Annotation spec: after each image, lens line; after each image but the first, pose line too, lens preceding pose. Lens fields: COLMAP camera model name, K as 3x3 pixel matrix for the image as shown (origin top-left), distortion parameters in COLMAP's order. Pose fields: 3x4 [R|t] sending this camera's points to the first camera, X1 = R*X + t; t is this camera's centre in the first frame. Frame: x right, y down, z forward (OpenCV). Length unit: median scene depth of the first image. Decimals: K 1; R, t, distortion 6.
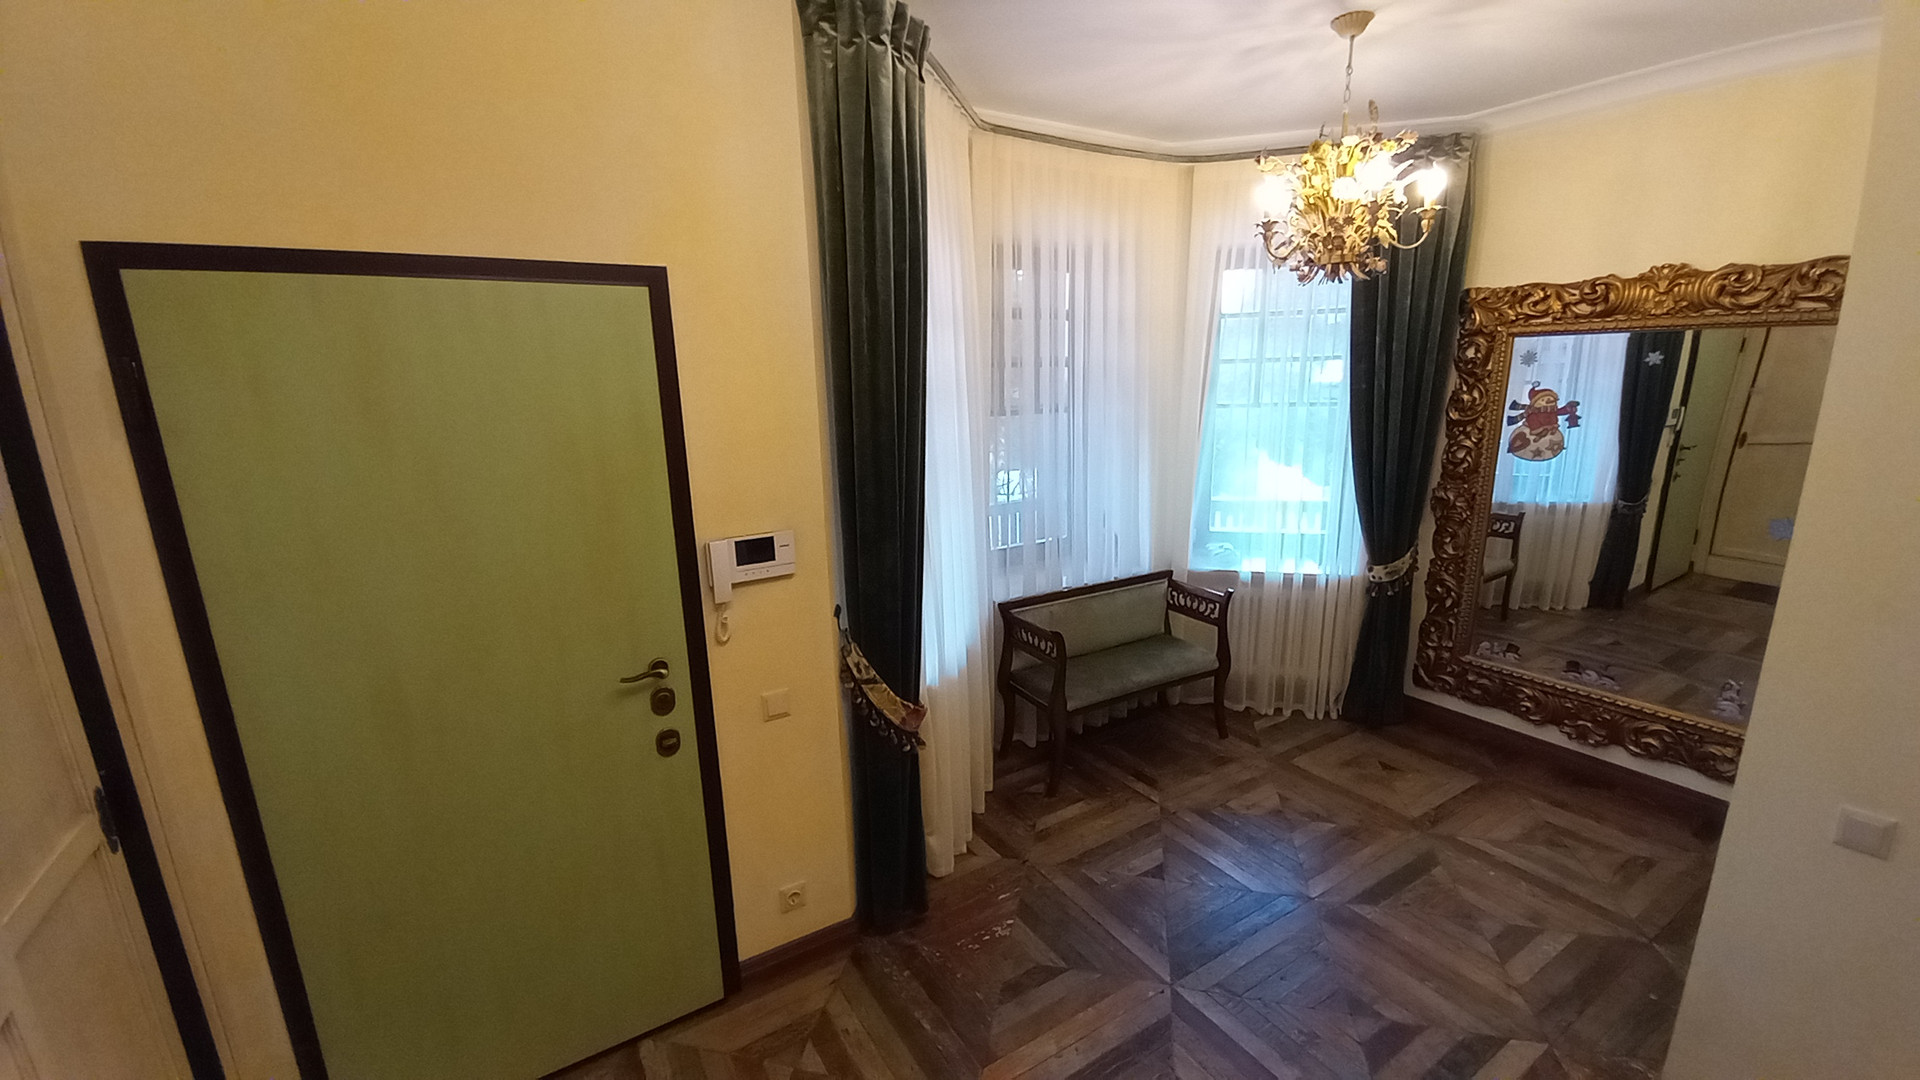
lens RADIAL K [[764.4, 0, 951.8], [0, 764.4, 549.6], [0, 0, 1]] dist [-0.003574, -0.004912]
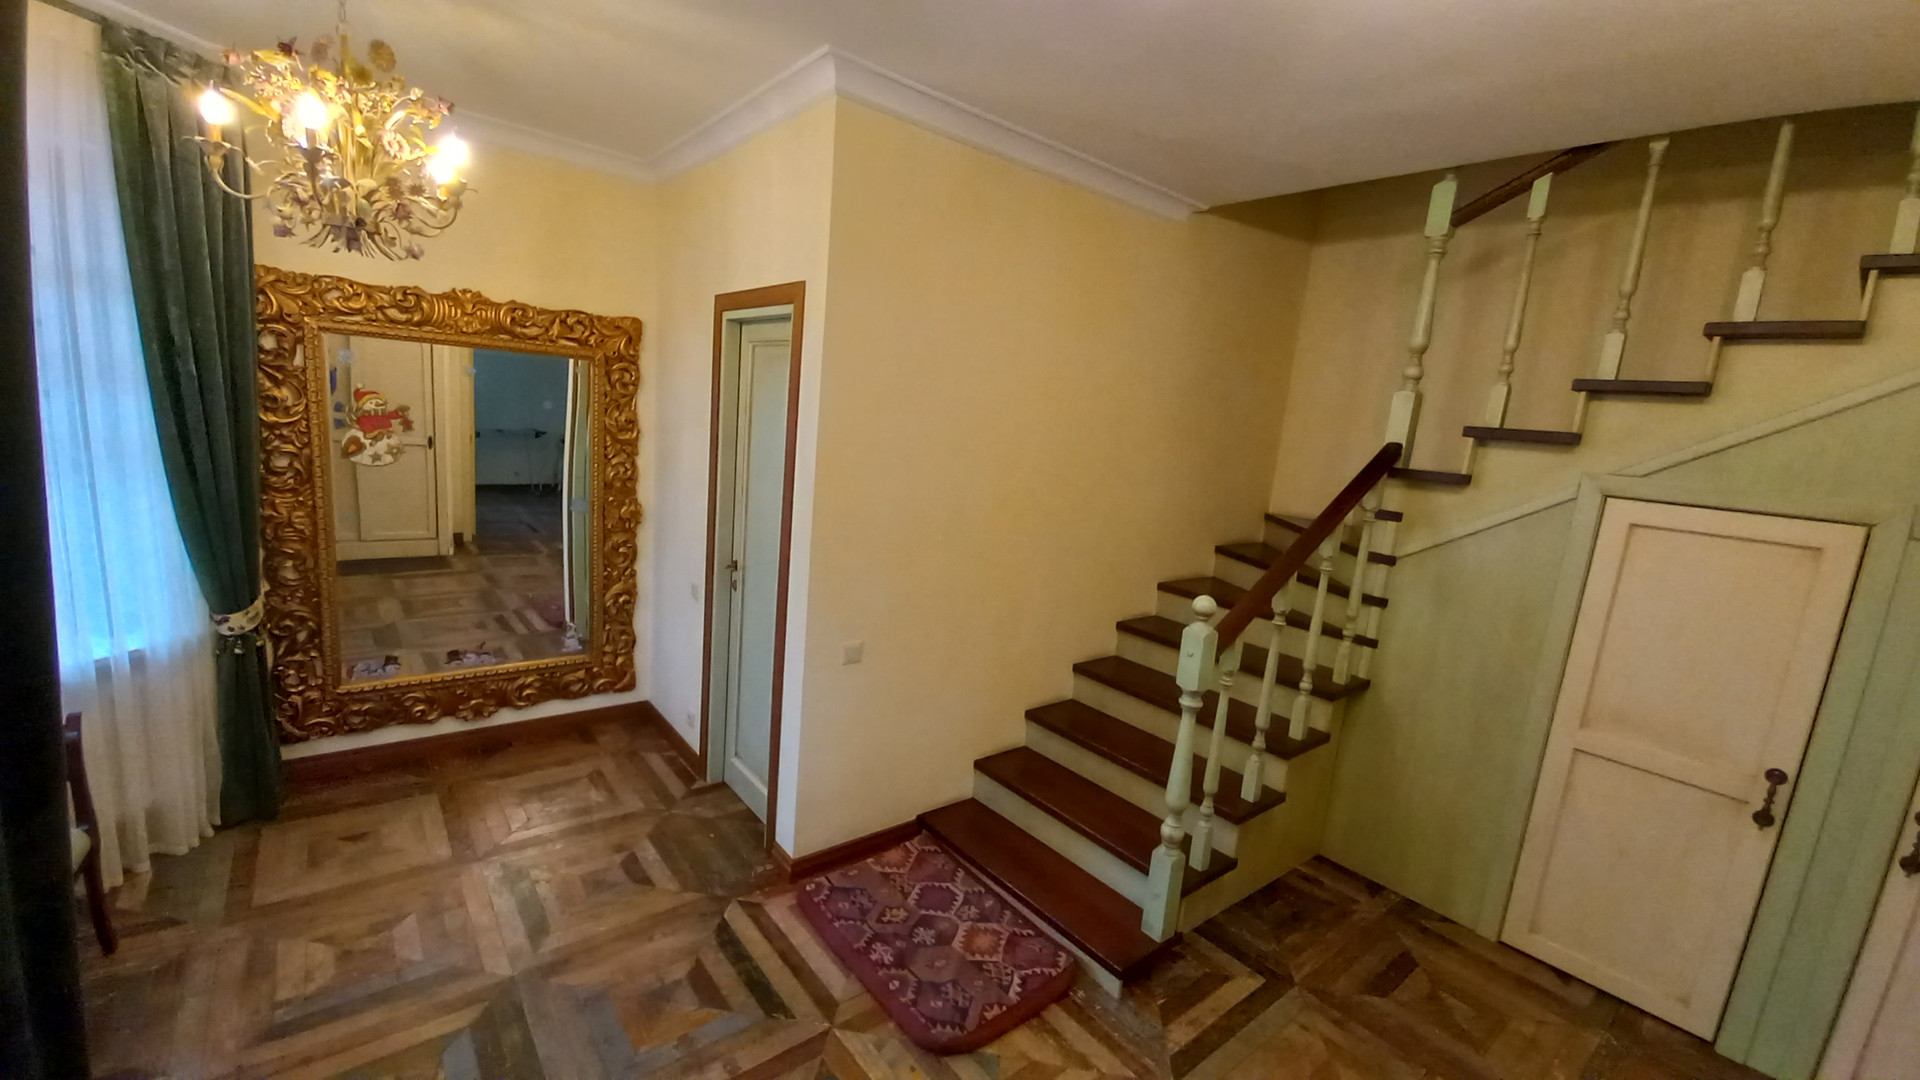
lens RADIAL K [[764.4, 0, 951.0], [0, 764.4, 547.6], [0, 0, 1]] dist [-0.003574, -0.004912]
pose [[-0.148936, -0.157658, 0.976198, -0.308915], [0.135904, 0.974577, 0.178130, -0.090534], [-0.979463, 0.159199, -0.123723, 0.433781]]
